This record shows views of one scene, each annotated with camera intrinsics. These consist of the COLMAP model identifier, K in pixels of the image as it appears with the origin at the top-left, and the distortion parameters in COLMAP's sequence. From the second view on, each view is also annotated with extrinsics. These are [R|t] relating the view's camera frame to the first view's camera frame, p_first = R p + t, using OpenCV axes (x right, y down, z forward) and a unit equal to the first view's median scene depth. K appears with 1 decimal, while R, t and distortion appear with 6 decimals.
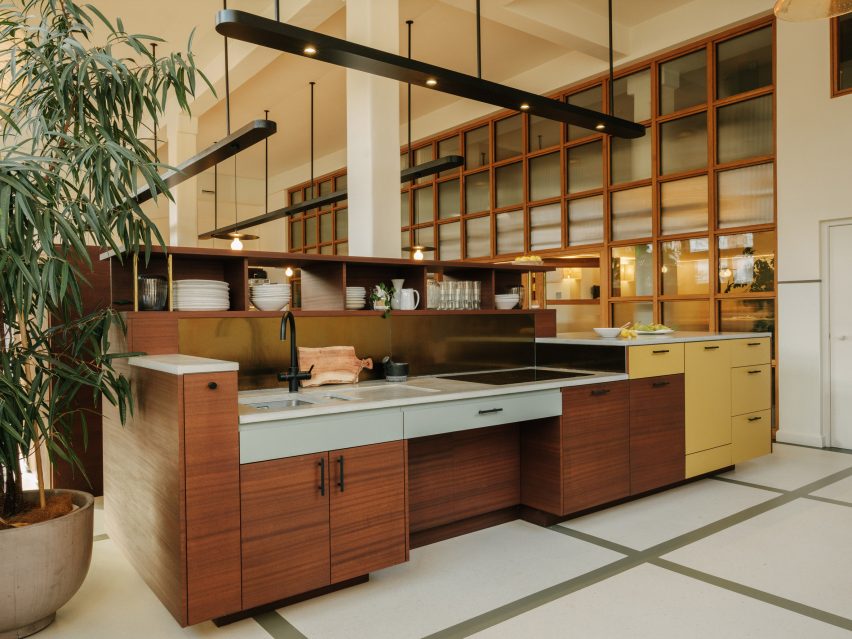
lens RADIAL K [[650.2, 0, 426.0], [0, 650.2, 319.5], [0, 0, 1]] dist [0.033306, 0.000475]
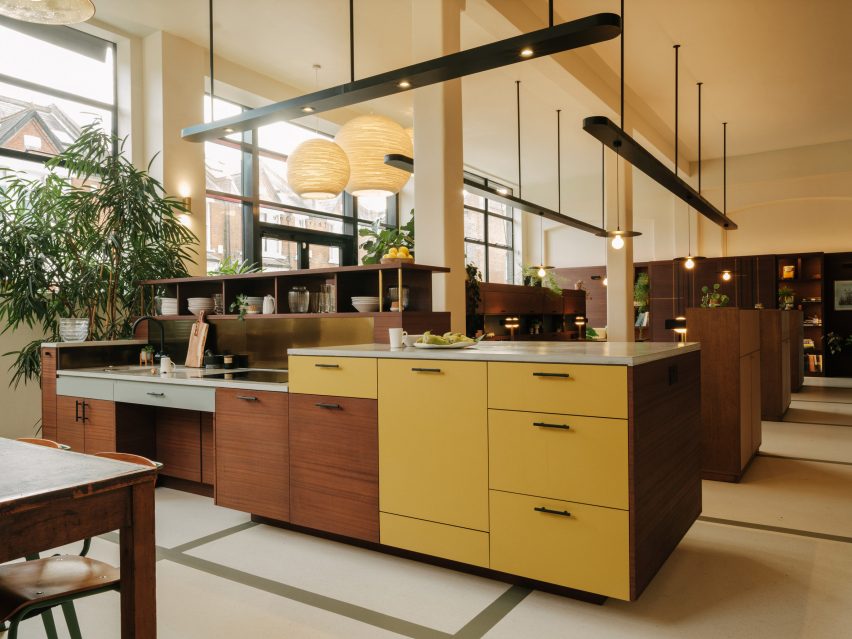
lens RADIAL K [[630.1, 0, 426.0], [0, 630.1, 319.5], [0, 0, 1]] dist [0.000396, -0.002411]
pose [[0.324402, 0.012257, -0.945840, 1.192732], [0.002783, 0.999899, 0.013912, -0.020219], [0.945915, -0.007146, 0.324335, 0.905403]]
